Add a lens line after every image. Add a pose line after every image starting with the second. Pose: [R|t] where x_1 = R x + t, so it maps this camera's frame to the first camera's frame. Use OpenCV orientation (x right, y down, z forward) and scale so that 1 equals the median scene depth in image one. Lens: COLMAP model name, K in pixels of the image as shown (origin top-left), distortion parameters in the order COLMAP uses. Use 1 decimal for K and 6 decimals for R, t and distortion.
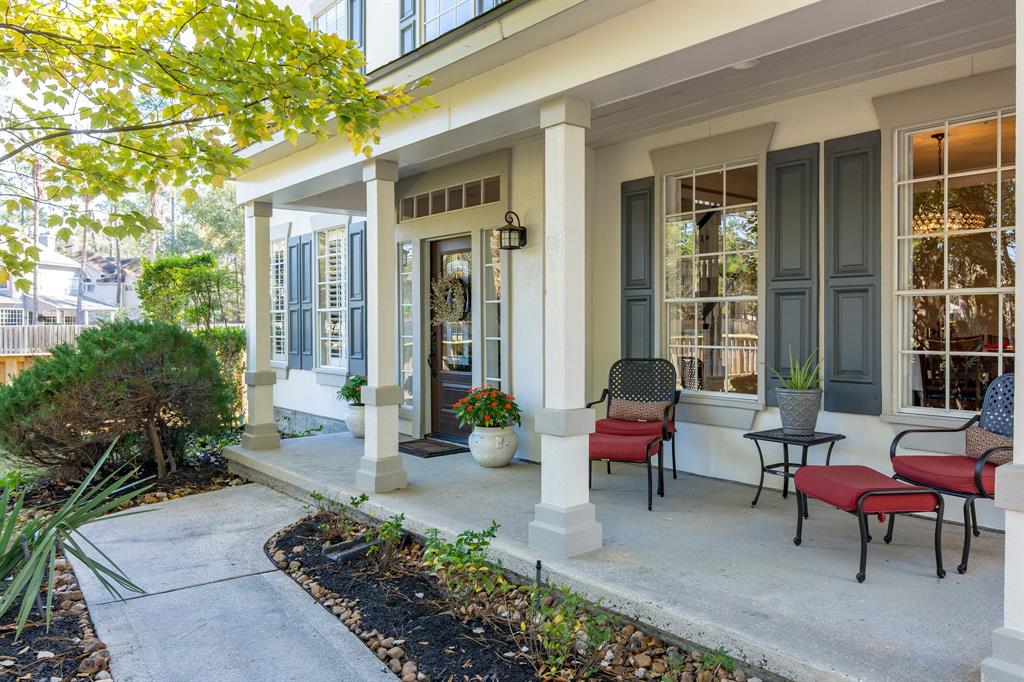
lens RADIAL K [[752.0, 0, 514.3], [0, 752.0, 341.1], [0, 0, 1]] dist [-0.003672, 0.000513]
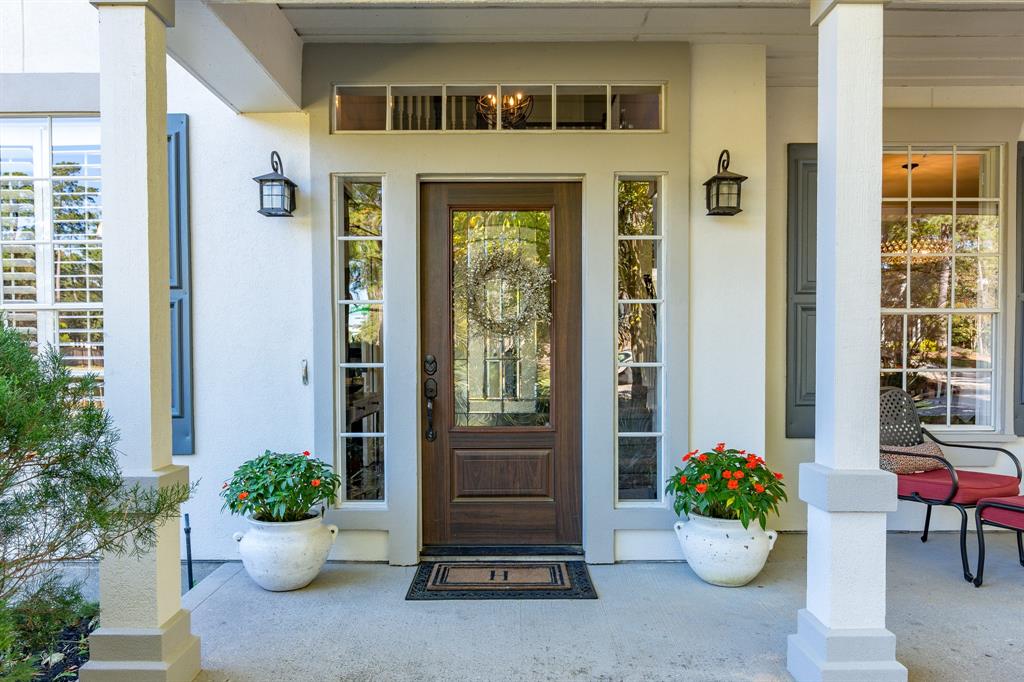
lens RADIAL K [[752.0, 0, 512.6], [0, 752.0, 341.6], [0, 0, 1]] dist [-0.003672, 0.000513]
pose [[0.623384, -0.001991, 0.781913, -0.549714], [0.015205, 0.999839, -0.009576, -0.017477], [-0.781768, 0.017859, 0.623313, 0.730276]]
